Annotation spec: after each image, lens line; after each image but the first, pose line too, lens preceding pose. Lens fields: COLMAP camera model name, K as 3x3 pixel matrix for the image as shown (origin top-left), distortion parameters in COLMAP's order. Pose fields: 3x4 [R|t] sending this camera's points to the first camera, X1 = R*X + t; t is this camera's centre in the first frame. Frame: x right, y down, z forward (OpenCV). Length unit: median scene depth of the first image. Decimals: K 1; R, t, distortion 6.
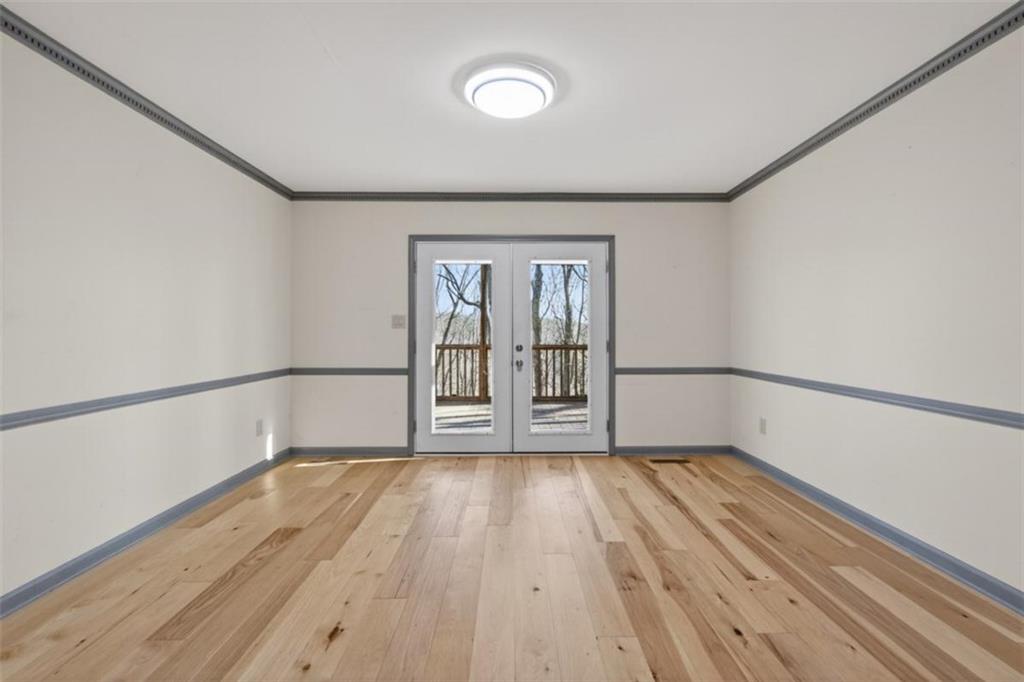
lens RADIAL K [[434.1, 0, 516.3], [0, 434.1, 327.3], [0, 0, 1]] dist [0.012994, 0.000129]
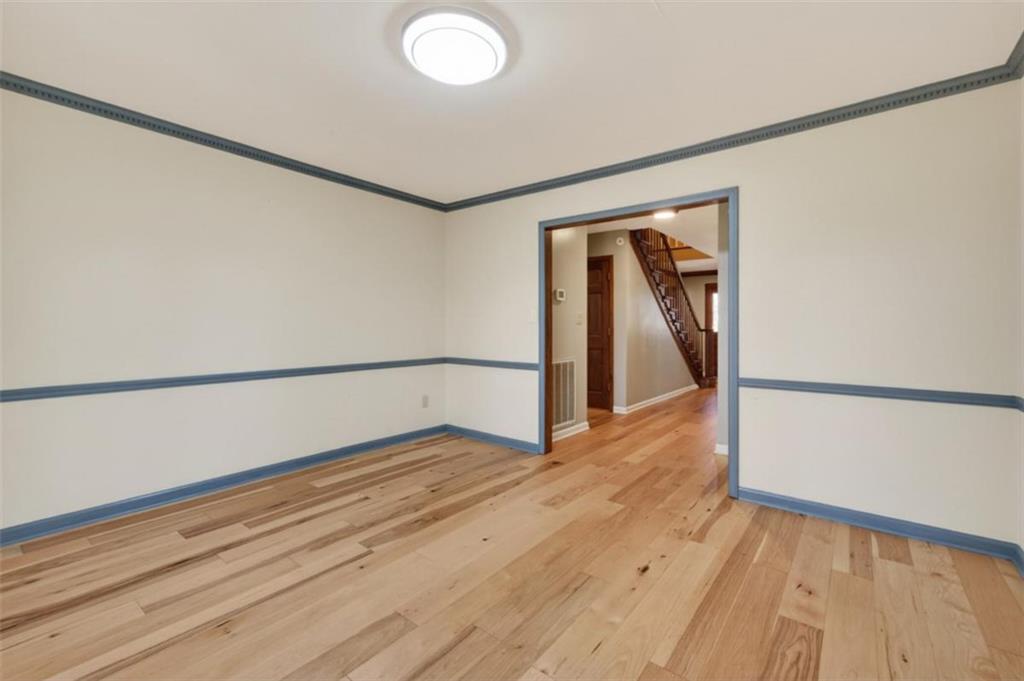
lens RADIAL K [[434.1, 0, 516.3], [0, 434.1, 326.8], [0, 0, 1]] dist [0.012994, 0.000129]
pose [[-0.777815, 0.002363, 0.628489, -0.699558], [-0.009389, 0.999838, -0.015379, 0.023940], [-0.628423, -0.017863, -0.777667, 1.690419]]
